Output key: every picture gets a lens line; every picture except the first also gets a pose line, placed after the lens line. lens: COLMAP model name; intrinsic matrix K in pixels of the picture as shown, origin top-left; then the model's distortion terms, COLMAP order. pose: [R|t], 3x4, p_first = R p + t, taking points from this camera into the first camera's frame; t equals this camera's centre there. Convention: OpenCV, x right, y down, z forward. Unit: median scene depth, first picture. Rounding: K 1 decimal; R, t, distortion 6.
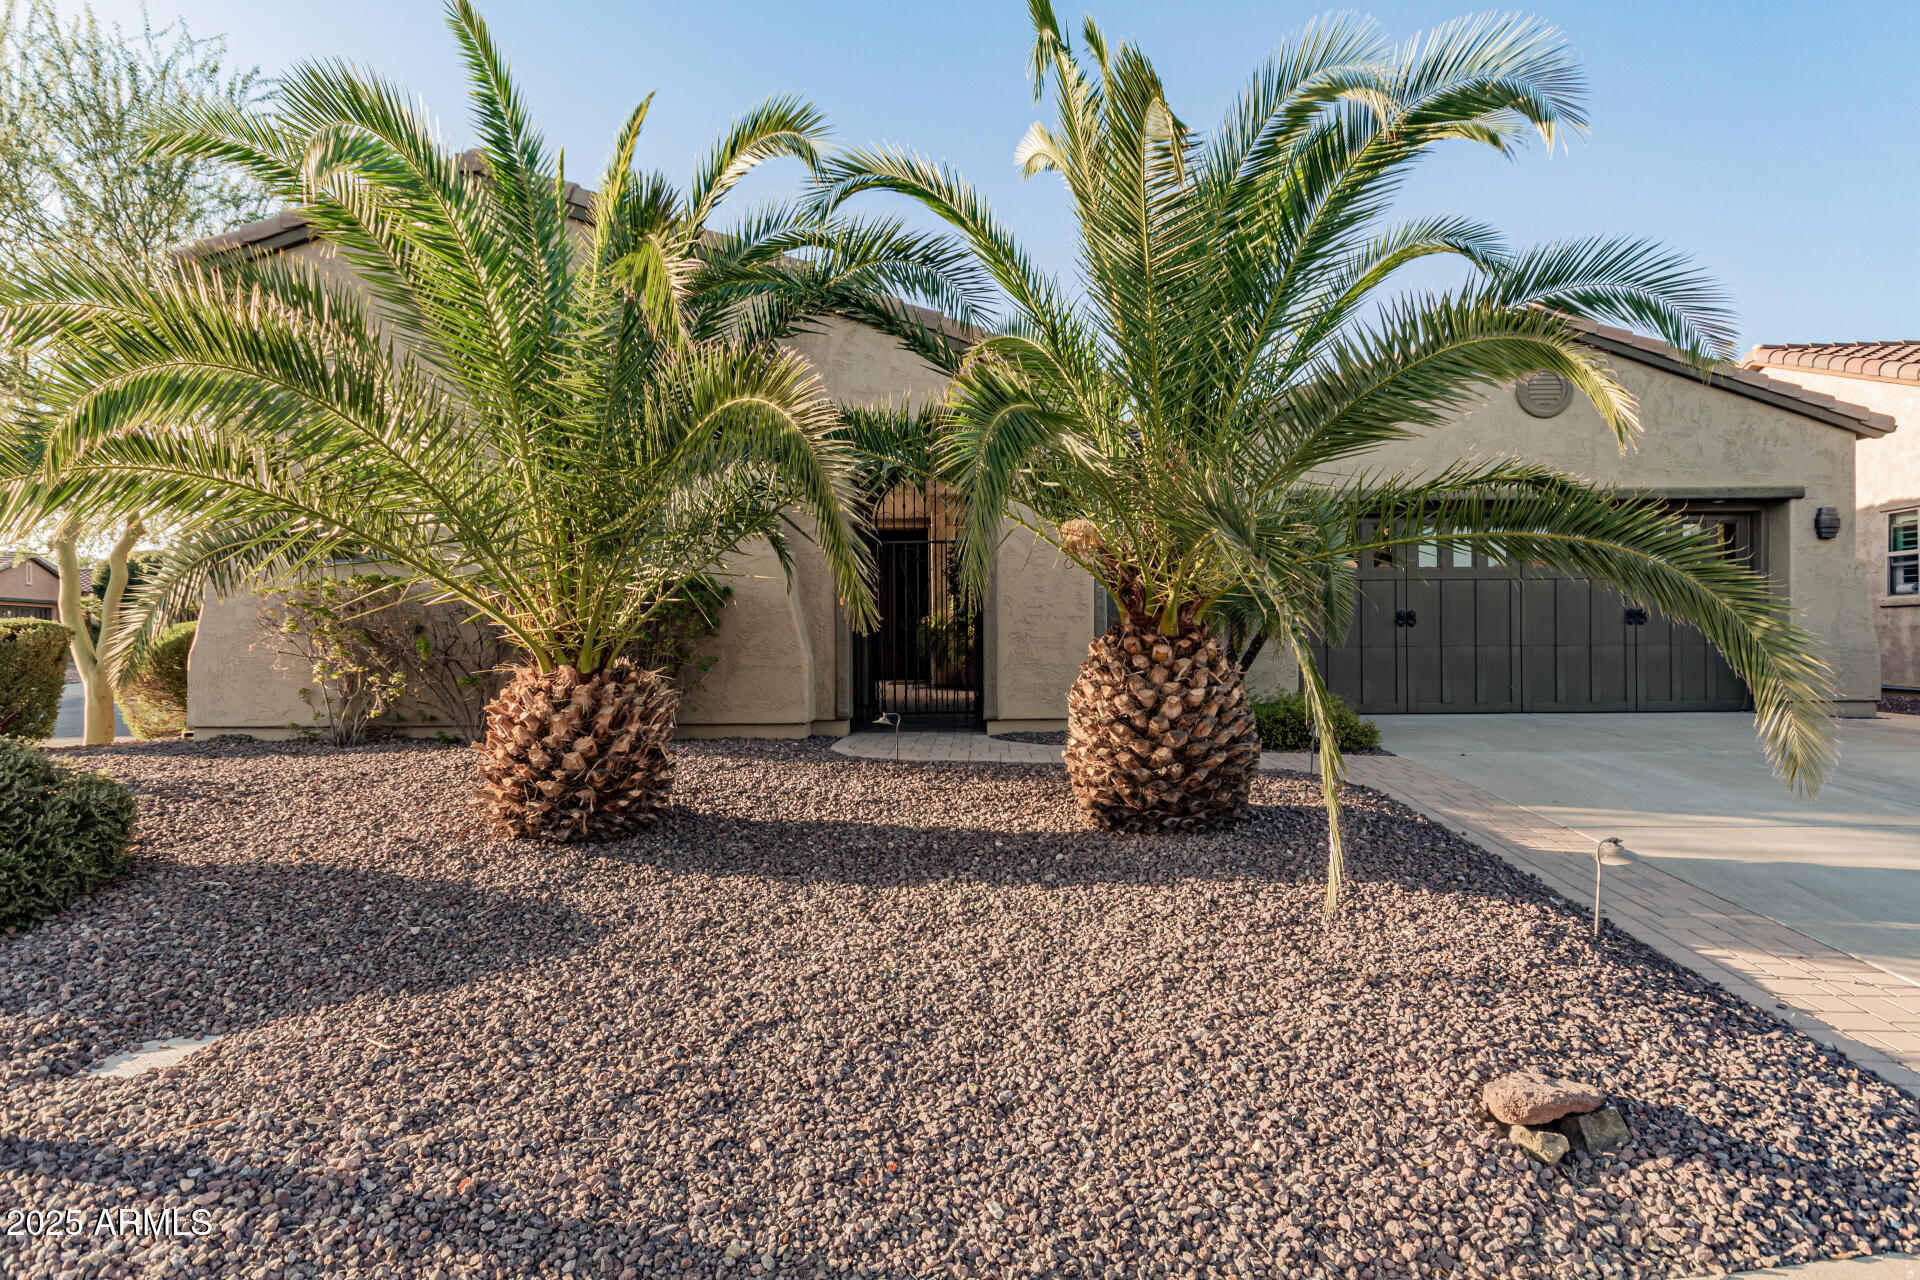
lens RADIAL K [[1052.1, 0, 960.0], [0, 1052.1, 639.7], [0, 0, 1]] dist [-0.000660, -0.000117]
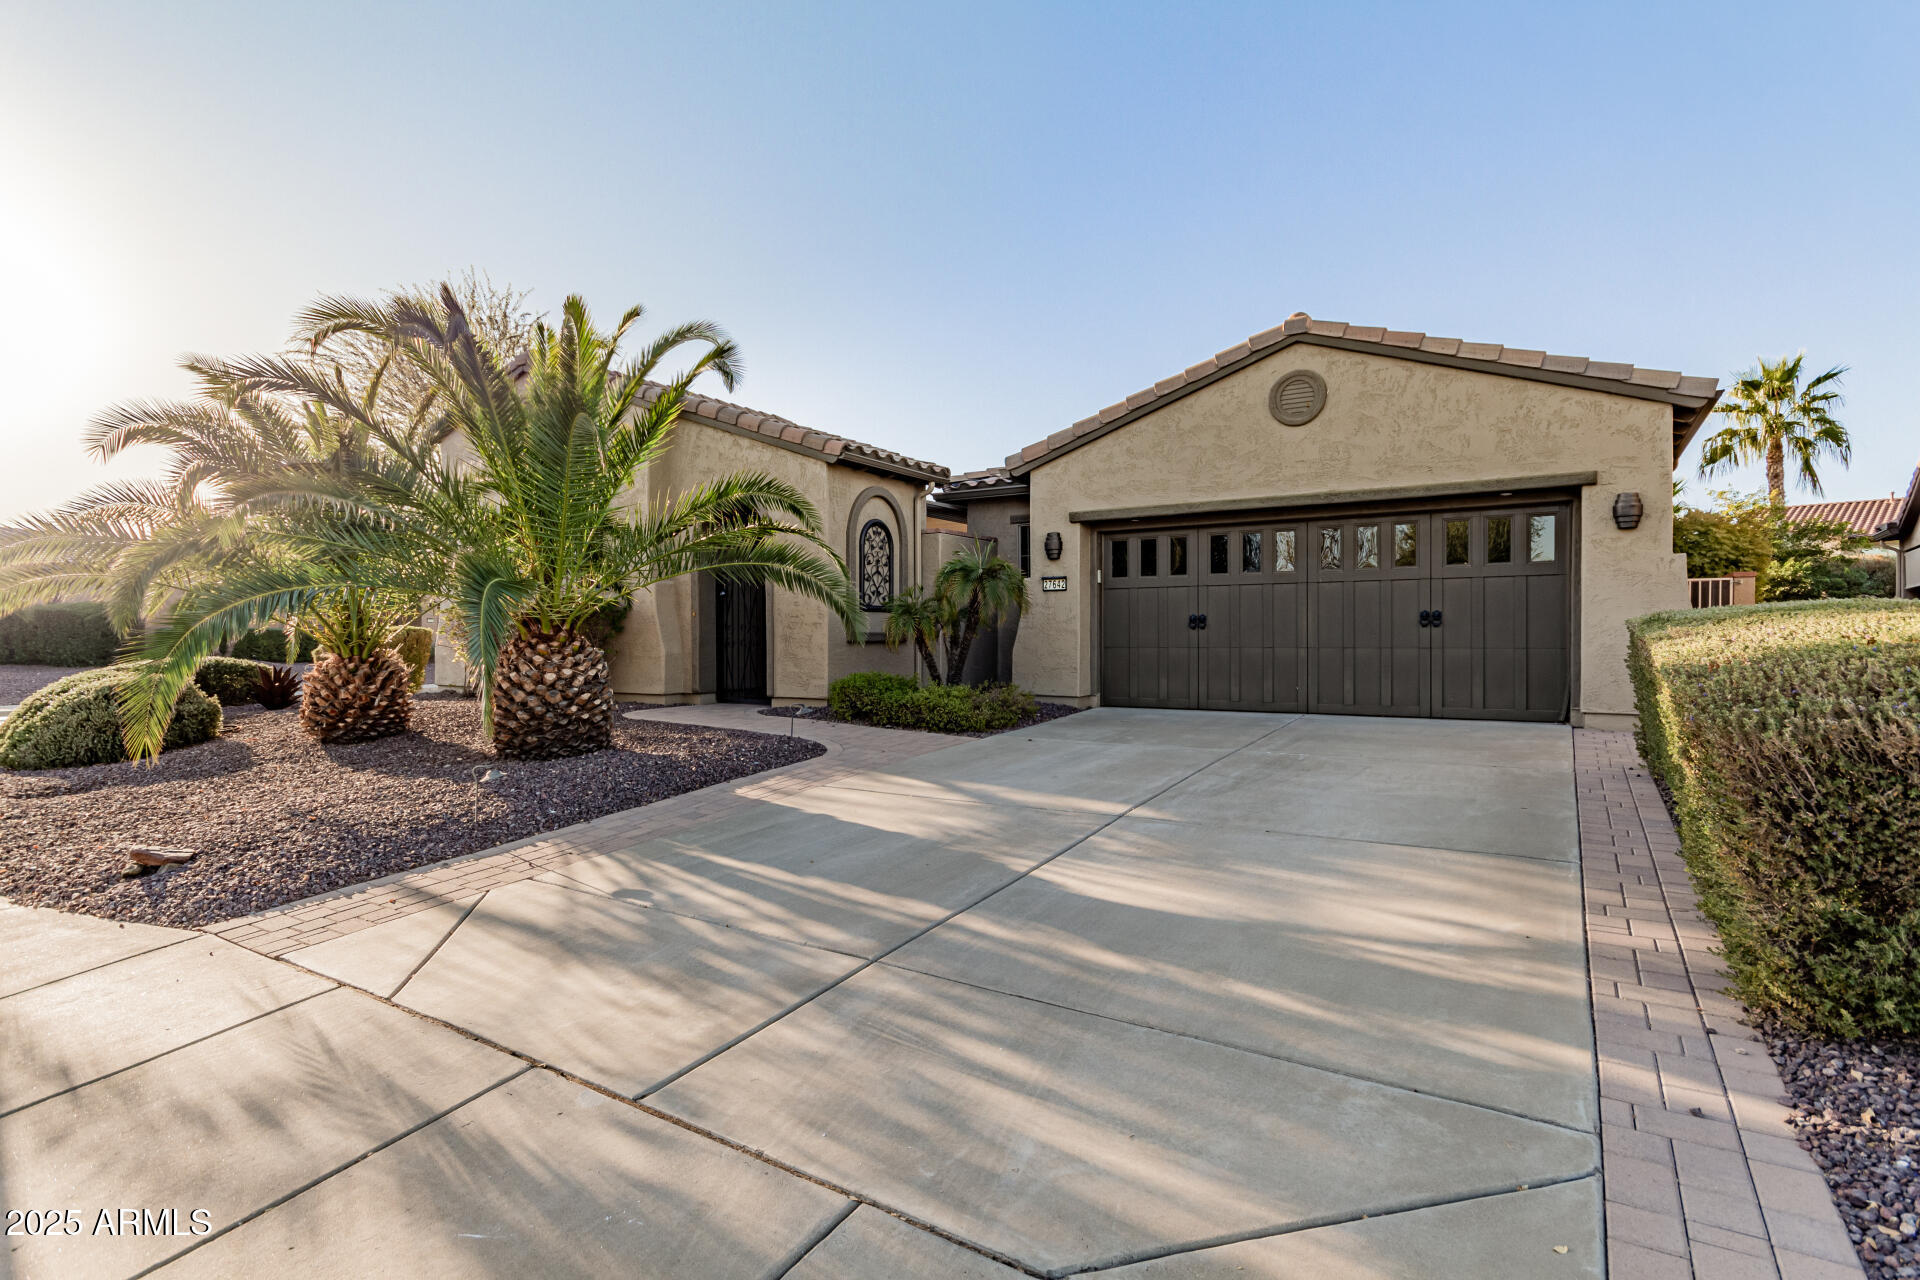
lens RADIAL K [[978.7, 0, 959.4], [0, 978.7, 636.1], [0, 0, 1]] dist [0.000299, 0.000028]
pose [[0.849735, 0.002852, -0.527202, 0.779906], [-0.001933, 0.999995, 0.002294, -0.007415], [0.527206, -0.000931, 0.849737, 0.014436]]
